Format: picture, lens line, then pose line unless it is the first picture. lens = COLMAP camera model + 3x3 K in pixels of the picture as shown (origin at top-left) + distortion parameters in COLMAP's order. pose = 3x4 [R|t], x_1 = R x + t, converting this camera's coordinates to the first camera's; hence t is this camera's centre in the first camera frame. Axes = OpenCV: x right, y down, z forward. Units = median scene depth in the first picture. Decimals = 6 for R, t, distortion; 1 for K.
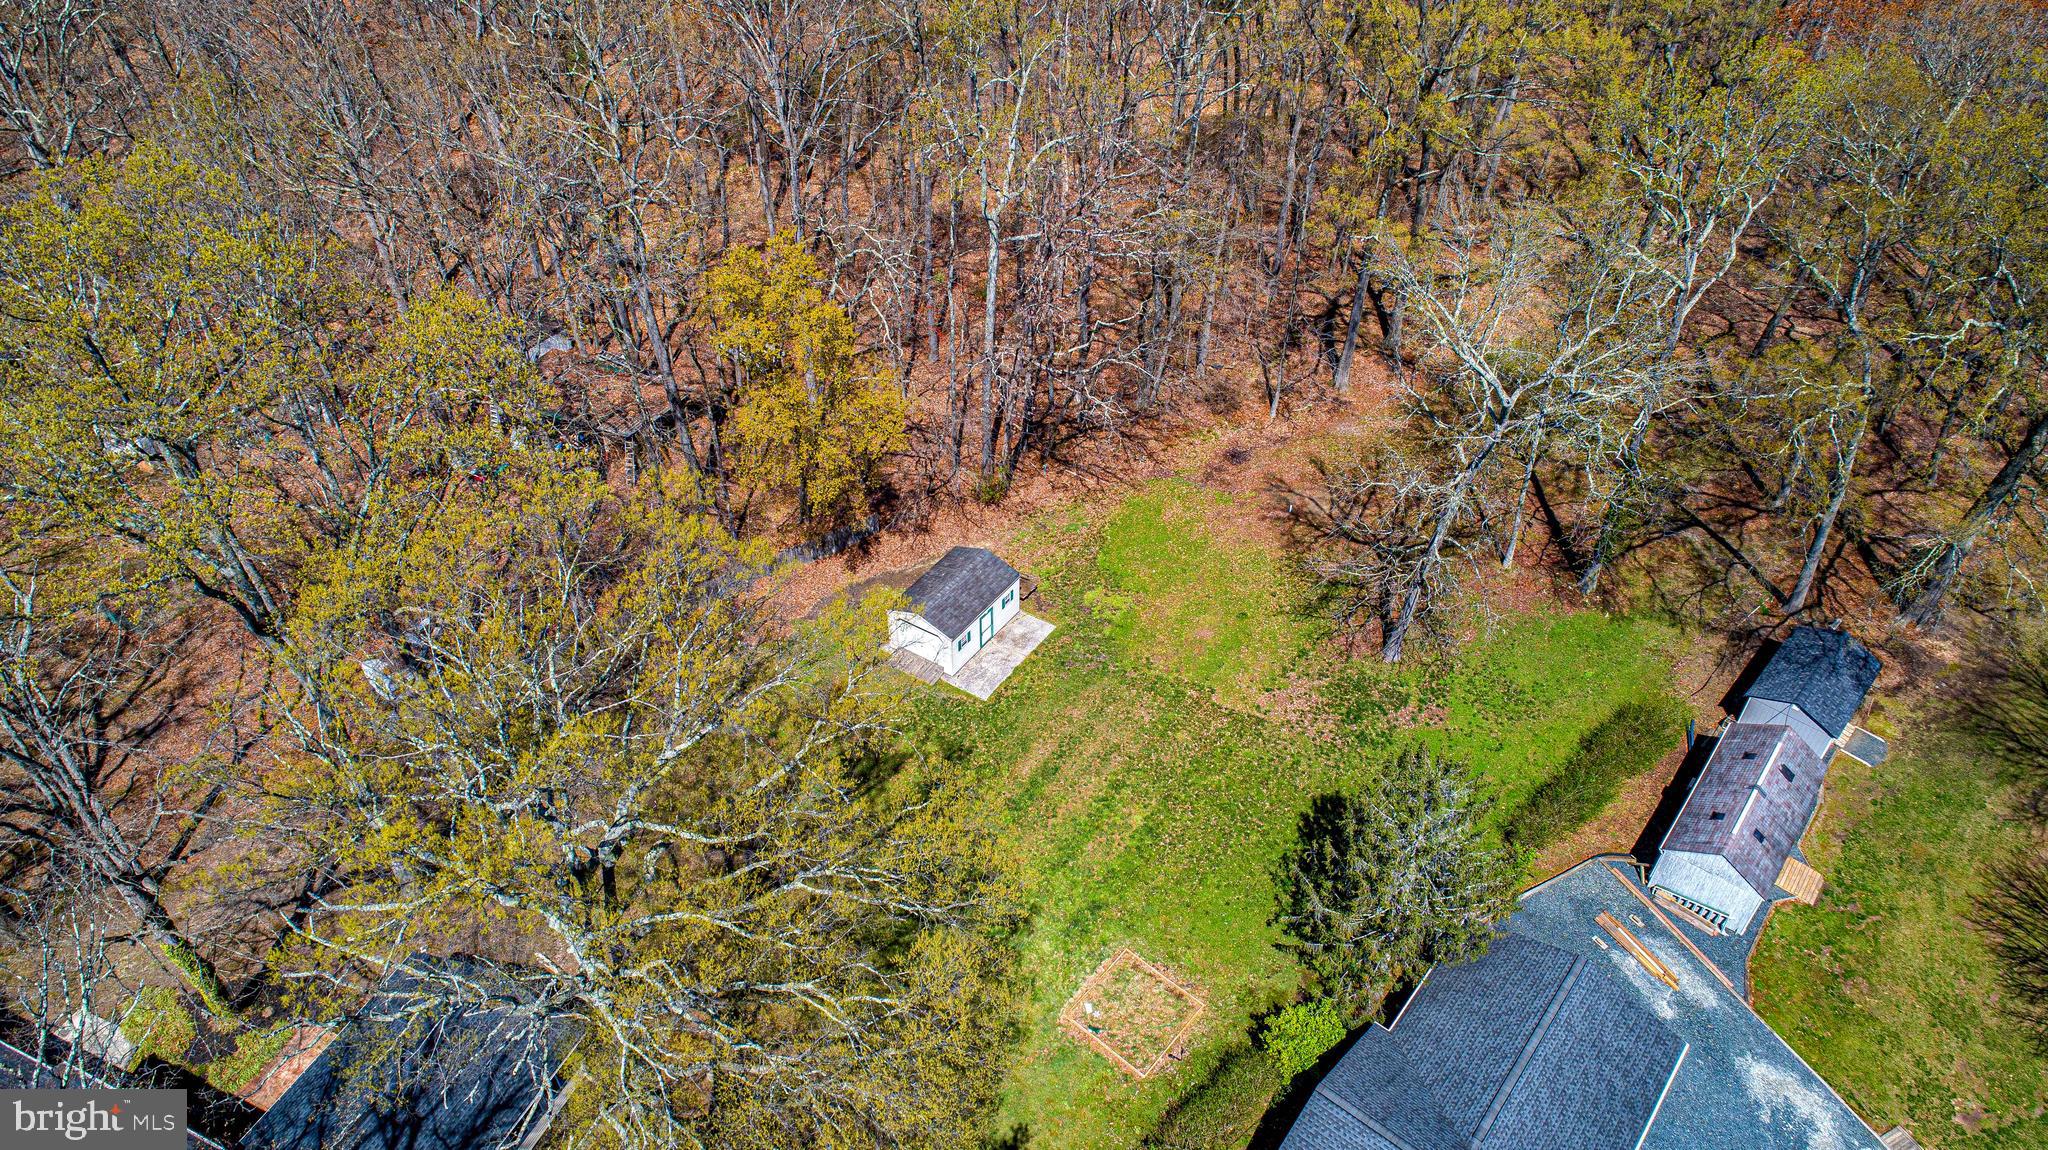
lens RADIAL K [[1372.3, 0, 1032.4], [0, 1372.3, 571.2], [0, 0, 1]] dist [-0.022463, 0.004675]
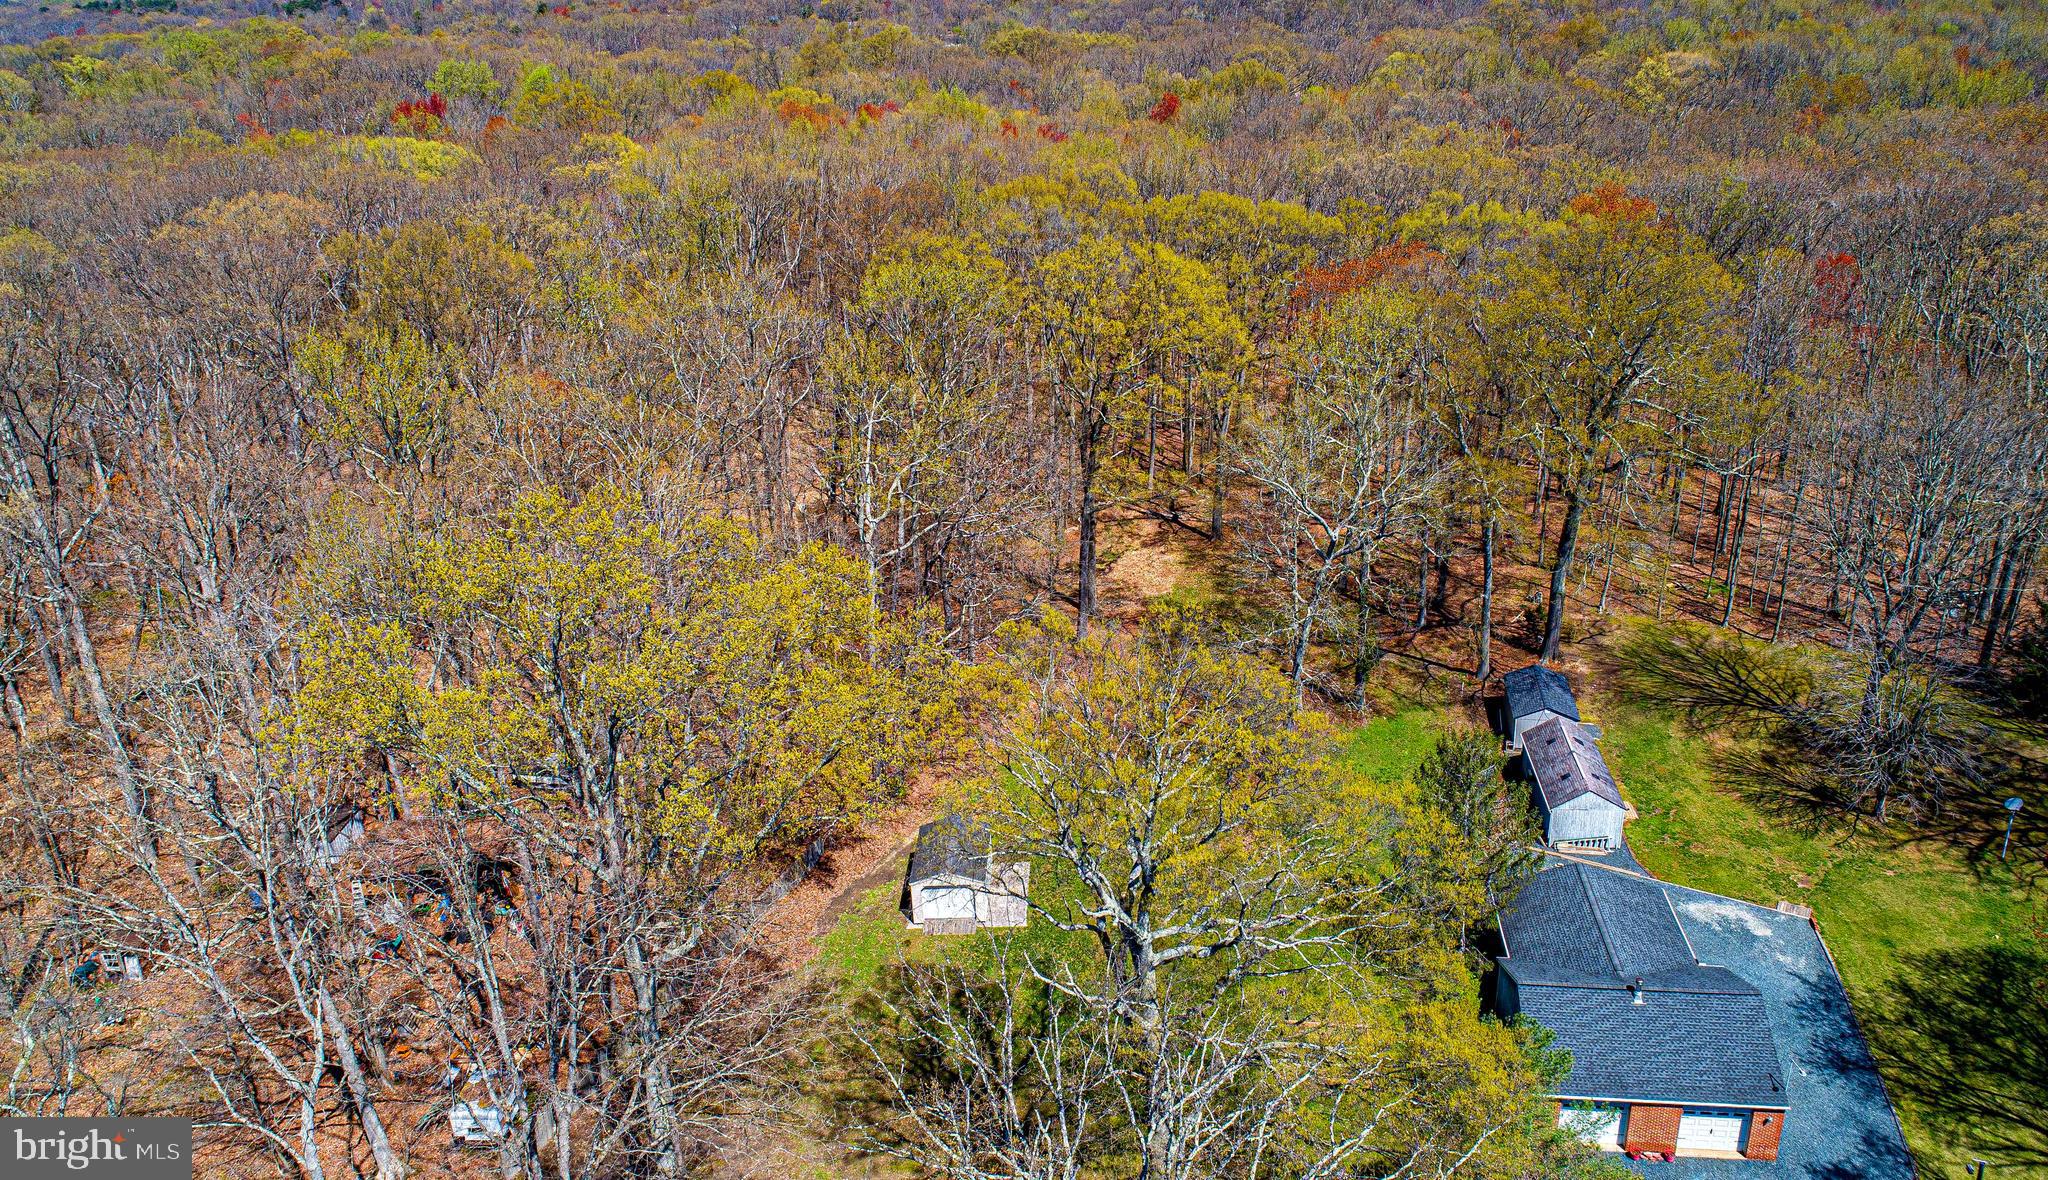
lens RADIAL K [[1501.1, 0, 1068.7], [0, 1501.1, 586.2], [0, 0, 1]] dist [-0.004762, -0.004400]
pose [[0.839566, -0.239466, 0.487632, -0.533837], [0.381090, 0.899311, -0.214498, 0.119744], [-0.387168, 0.365917, 0.846290, -0.145460]]
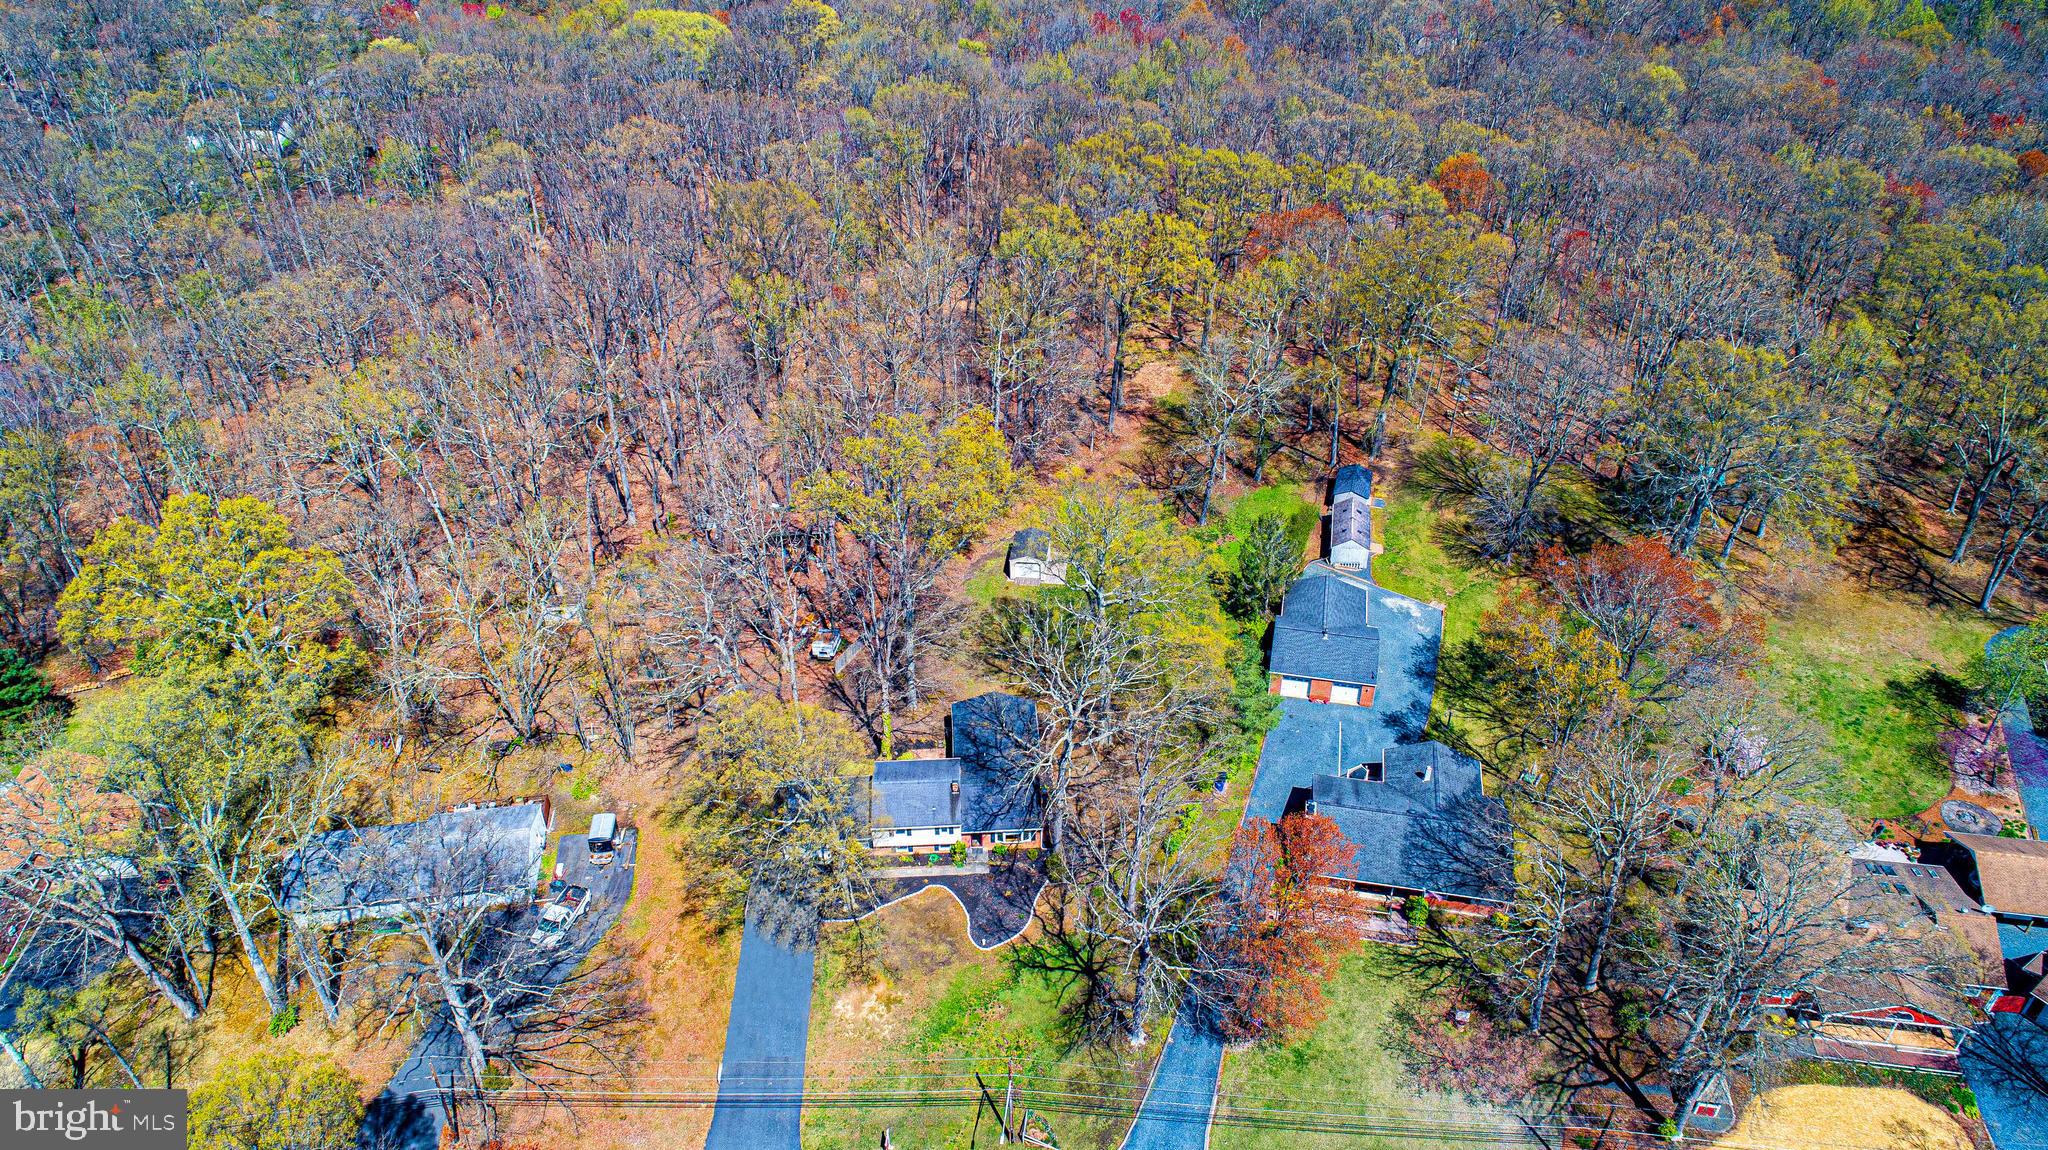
lens RADIAL K [[1372.3, 0, 1032.4], [0, 1372.3, 571.2], [0, 0, 1]] dist [-0.022463, 0.004675]
pose [[0.889577, -0.276286, 0.363757, -0.916463], [0.309046, 0.950443, -0.033884, 0.134080], [-0.336368, 0.142560, 0.930878, -1.135984]]
